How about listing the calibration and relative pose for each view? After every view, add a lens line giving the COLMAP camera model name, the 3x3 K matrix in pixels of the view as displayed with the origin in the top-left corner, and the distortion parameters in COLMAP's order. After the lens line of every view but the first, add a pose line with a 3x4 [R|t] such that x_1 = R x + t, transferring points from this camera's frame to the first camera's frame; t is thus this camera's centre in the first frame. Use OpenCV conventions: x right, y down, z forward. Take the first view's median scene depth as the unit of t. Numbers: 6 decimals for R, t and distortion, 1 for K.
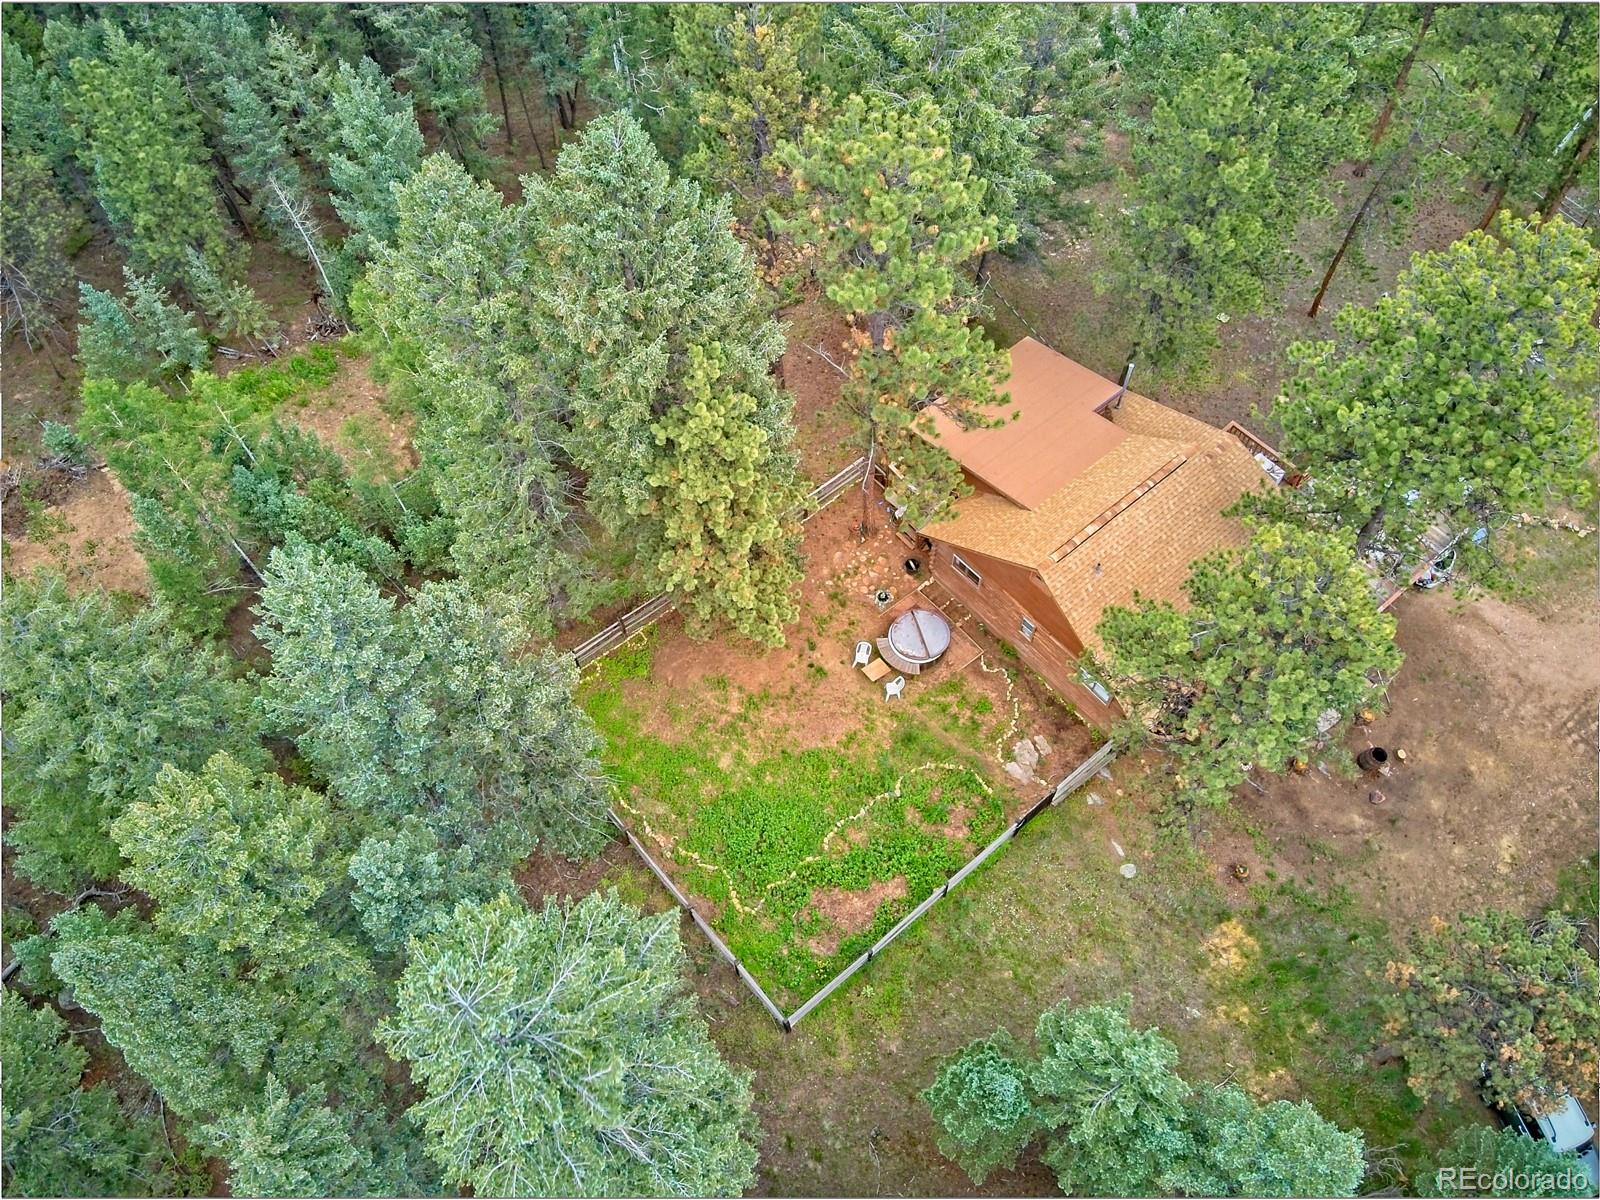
lens RADIAL K [[1191.8, 0, 800.0], [0, 1191.8, 600.0], [0, 0, 1]] dist [0.092619, -0.001869]
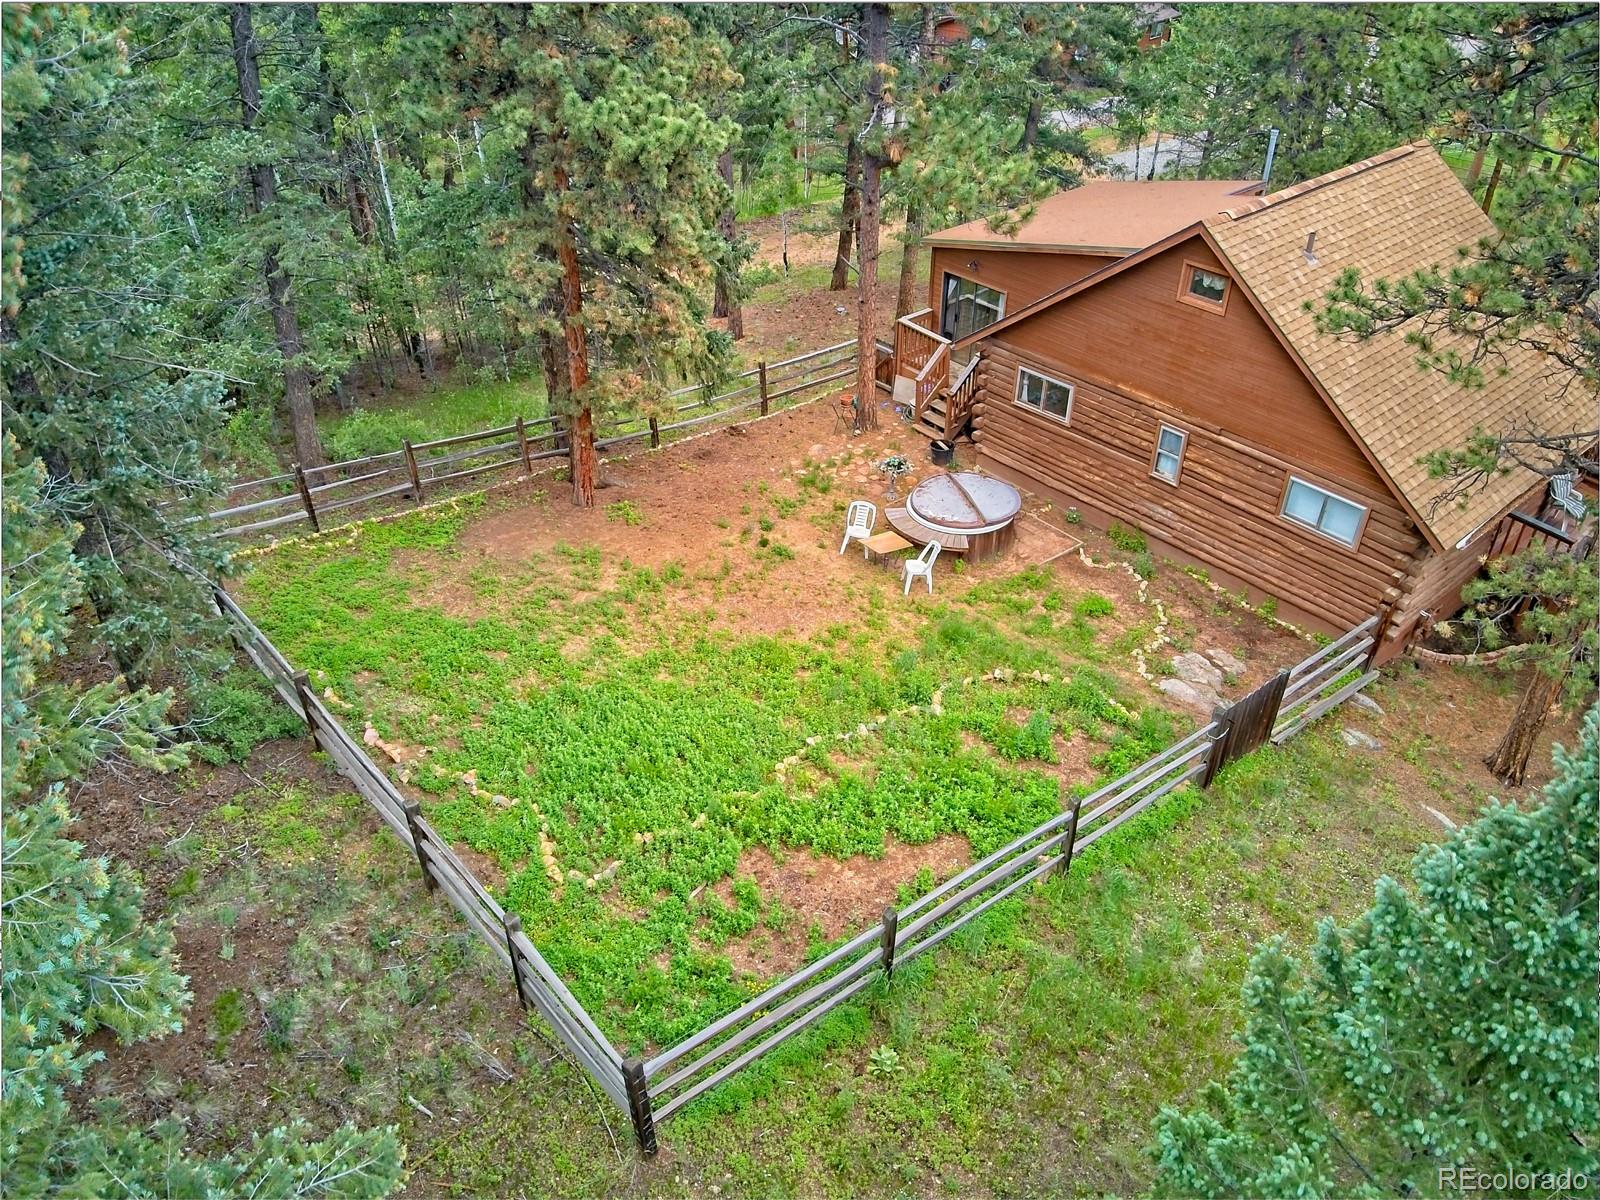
lens RADIAL K [[1191.8, 0, 800.0], [0, 1191.8, 600.0], [0, 0, 1]] dist [0.092619, -0.001869]
pose [[0.999995, 0.002731, -0.001293, 0.027525], [-0.003019, 0.921981, -0.387222, 0.294578], [0.000134, 0.387224, 0.921985, 0.537664]]
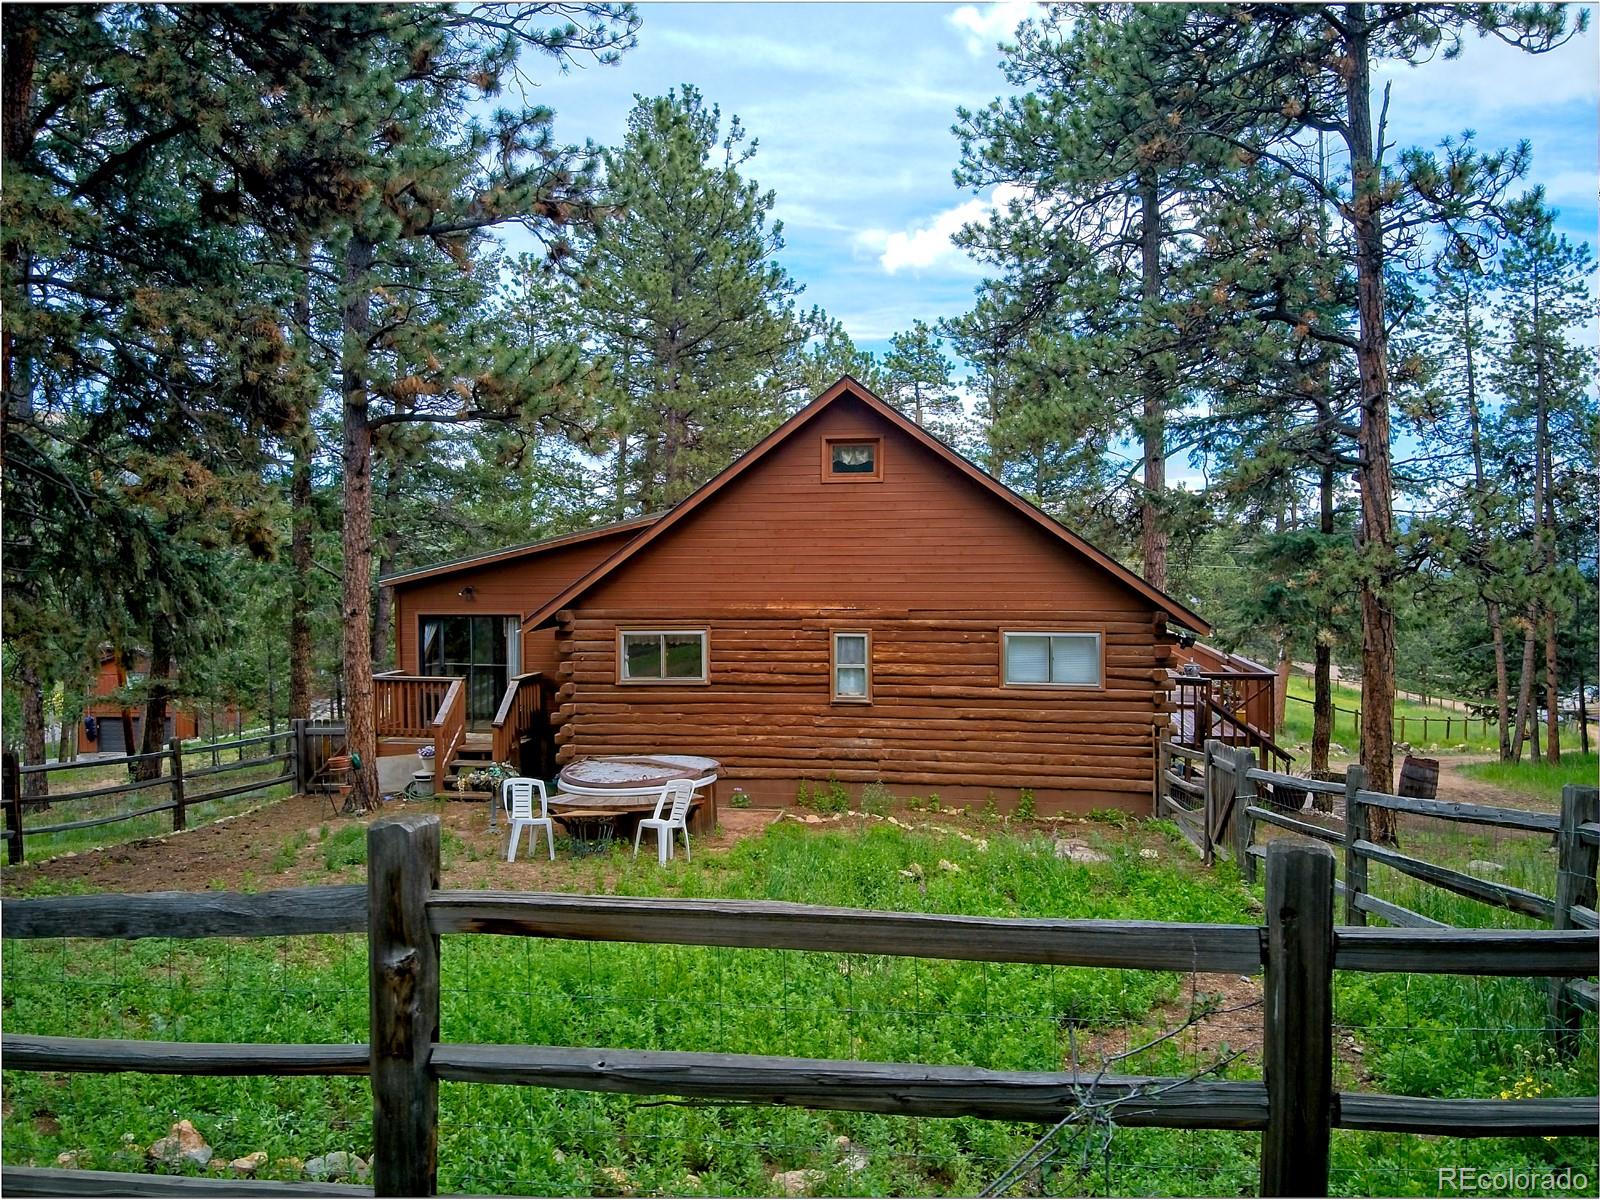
lens RADIAL K [[1191.8, 0, 800.0], [0, 1191.8, 600.0], [0, 0, 1]] dist [0.092619, -0.001869]
pose [[0.752041, -0.021252, 0.658773, -0.108562], [0.565161, 0.535086, -0.627914, 0.278051], [-0.339156, 0.844530, 0.414417, 0.806826]]
